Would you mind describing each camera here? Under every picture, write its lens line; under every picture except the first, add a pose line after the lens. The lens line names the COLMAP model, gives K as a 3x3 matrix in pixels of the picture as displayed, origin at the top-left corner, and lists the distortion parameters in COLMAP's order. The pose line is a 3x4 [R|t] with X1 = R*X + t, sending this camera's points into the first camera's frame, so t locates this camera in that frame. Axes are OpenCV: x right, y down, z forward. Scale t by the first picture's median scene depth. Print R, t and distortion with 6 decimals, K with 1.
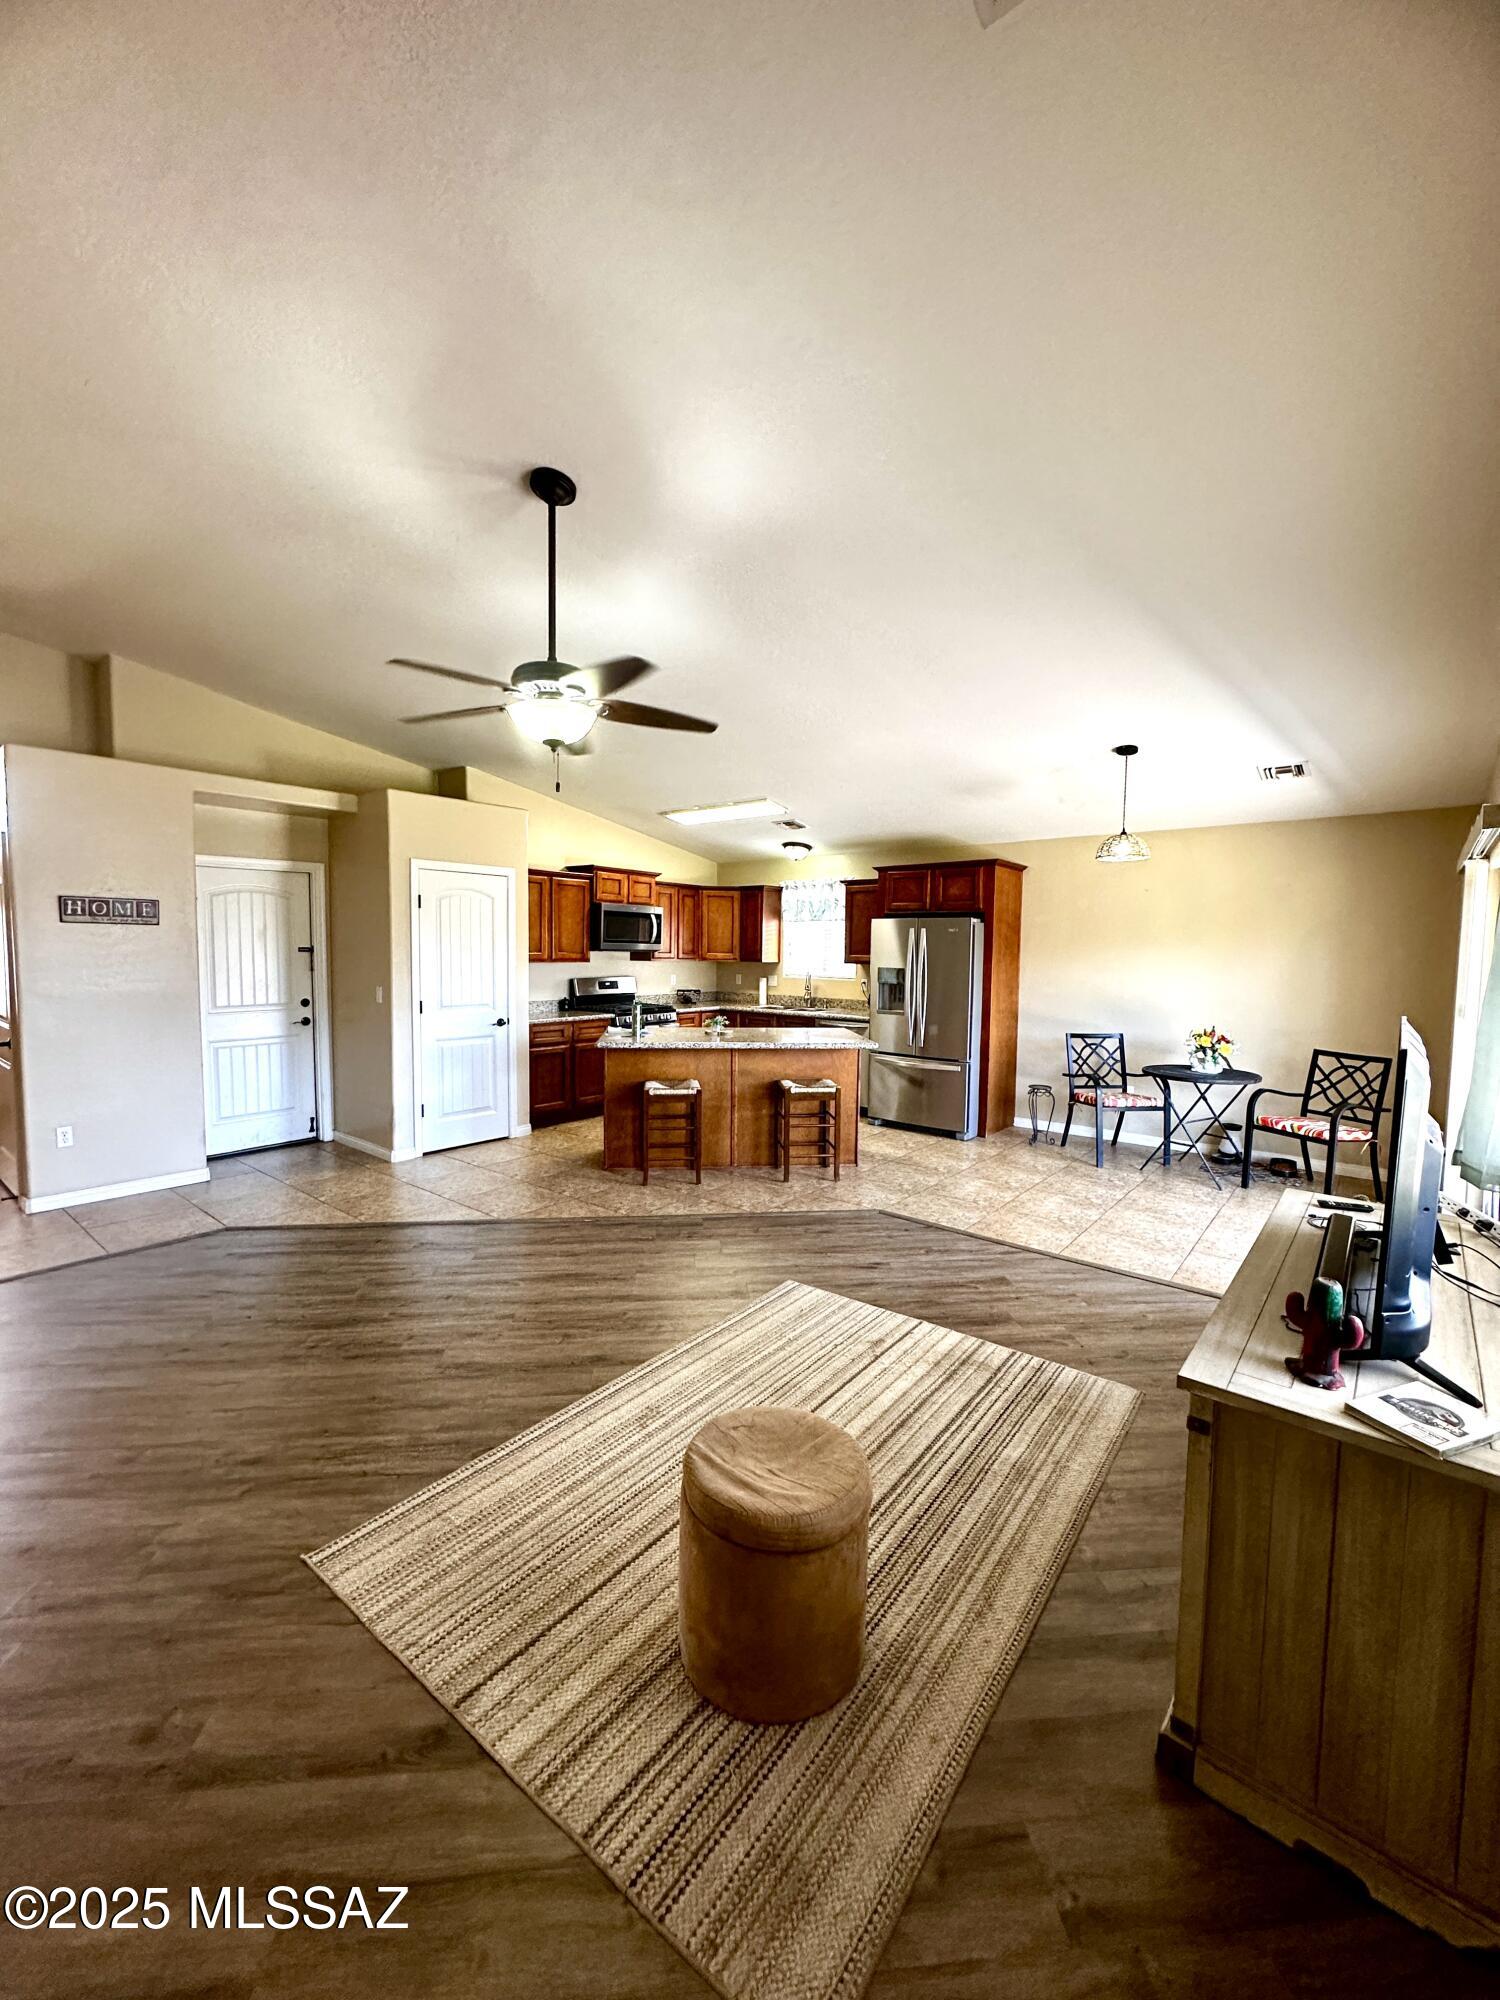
lens RADIAL K [[799.3, 0, 749.9], [0, 799.3, 1002.9], [0, 0, 1]] dist [-0.004217, 0.000544]
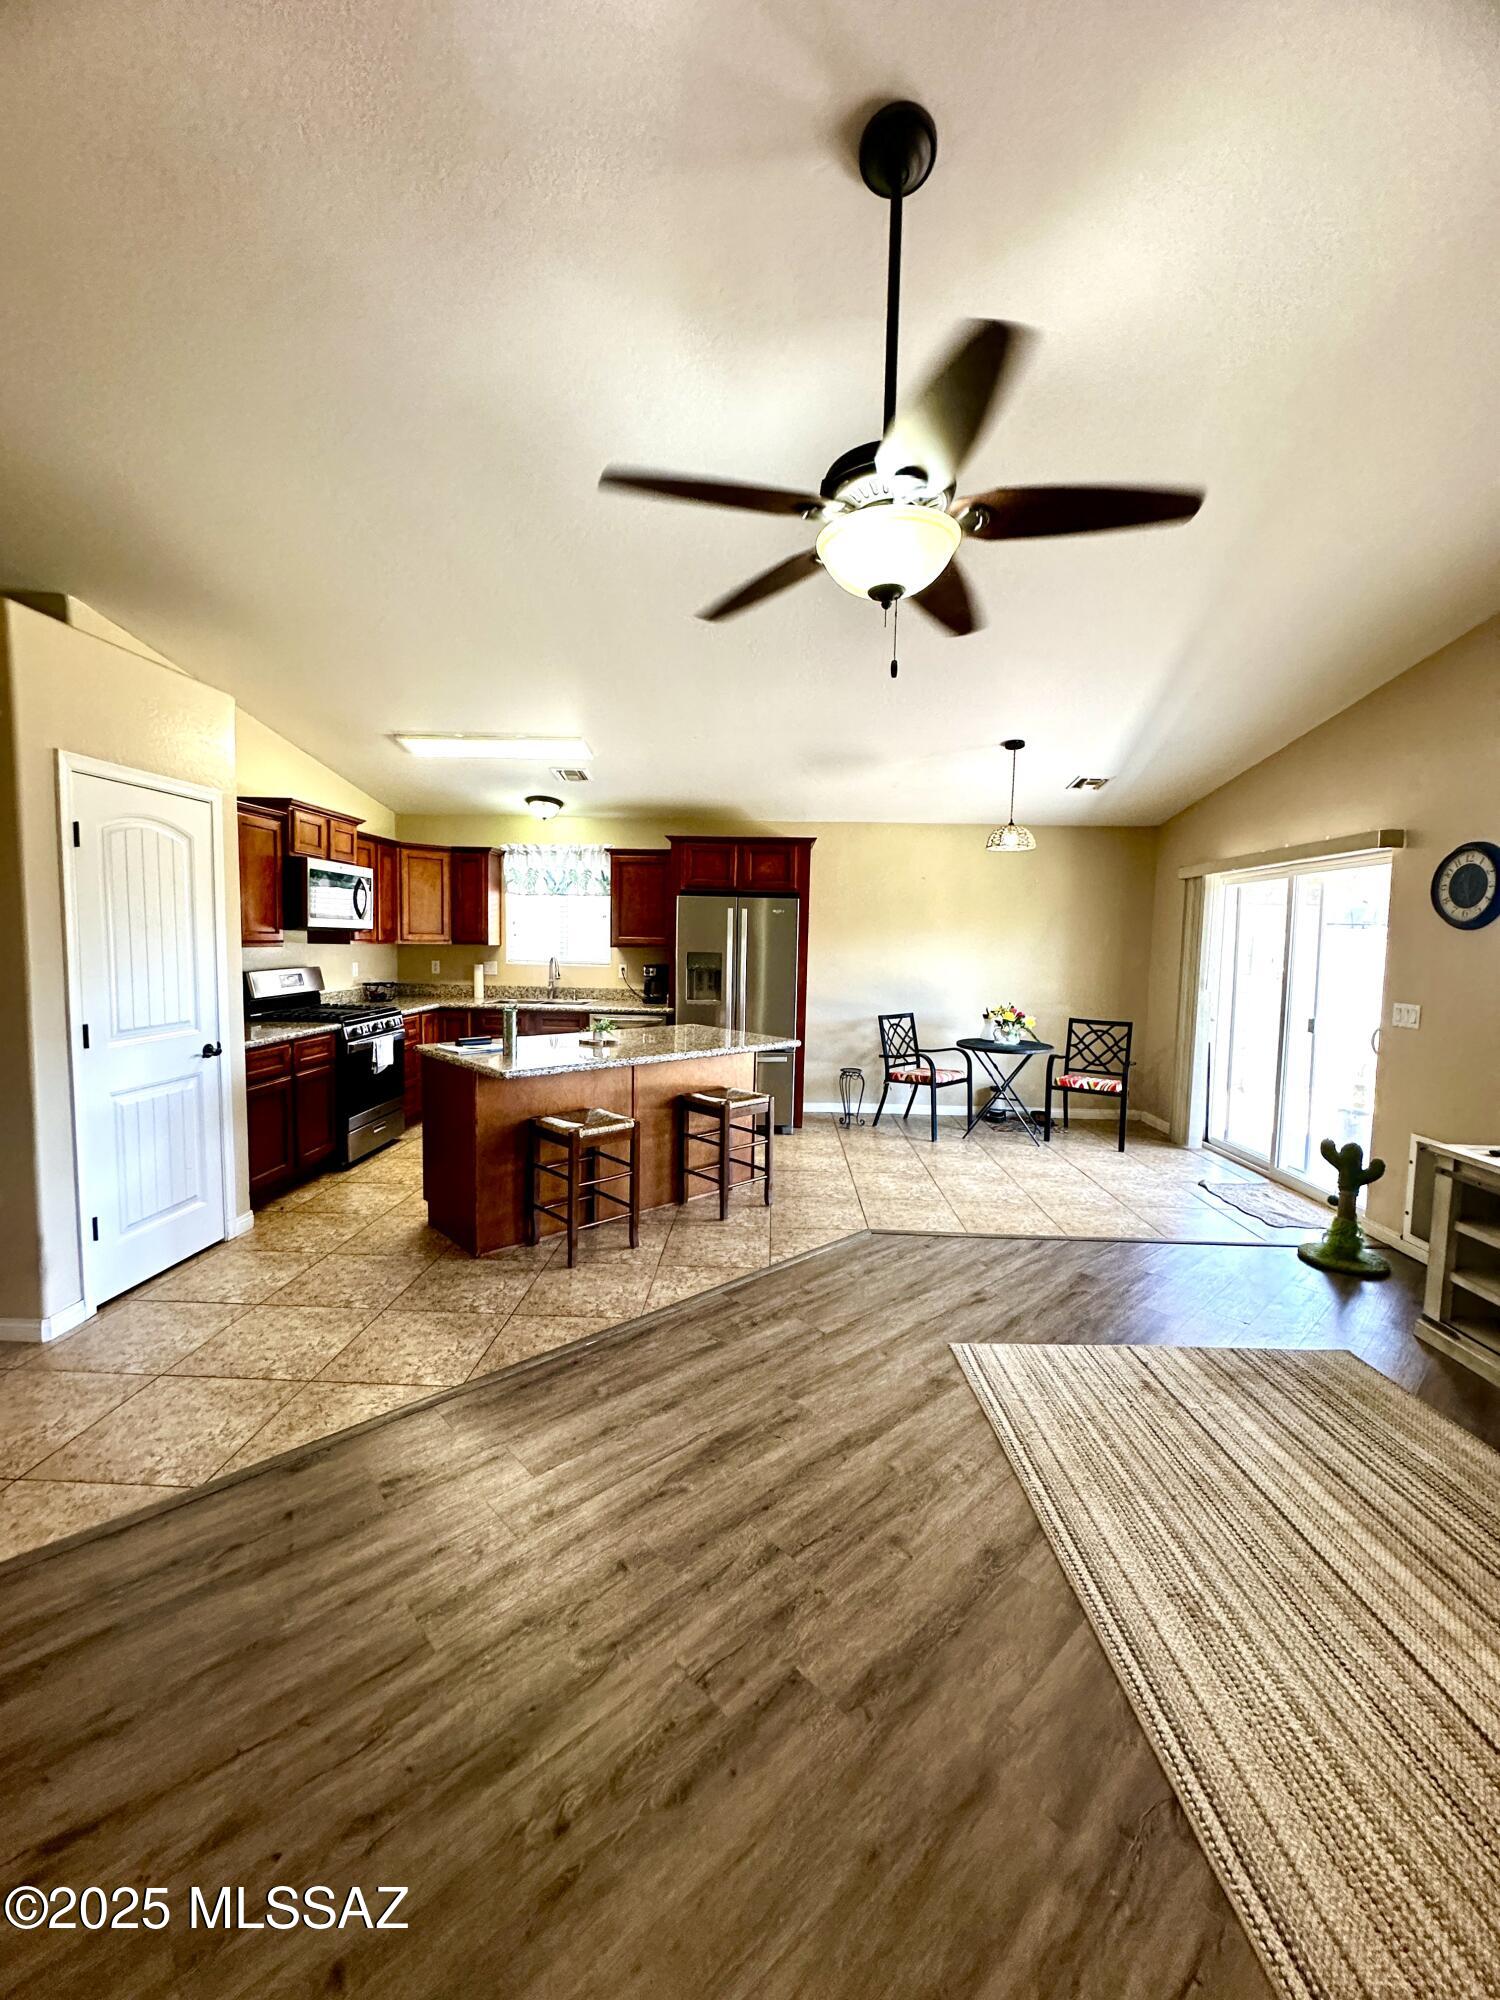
lens RADIAL K [[799.3, 0, 750.3], [0, 799.3, 999.9], [0, 0, 1]] dist [-0.004217, 0.000544]
pose [[0.792169, -0.043957, 0.608716, -0.387449], [0.029905, 0.999000, 0.033223, -0.022615], [-0.609568, -0.008115, 0.792692, 0.318633]]
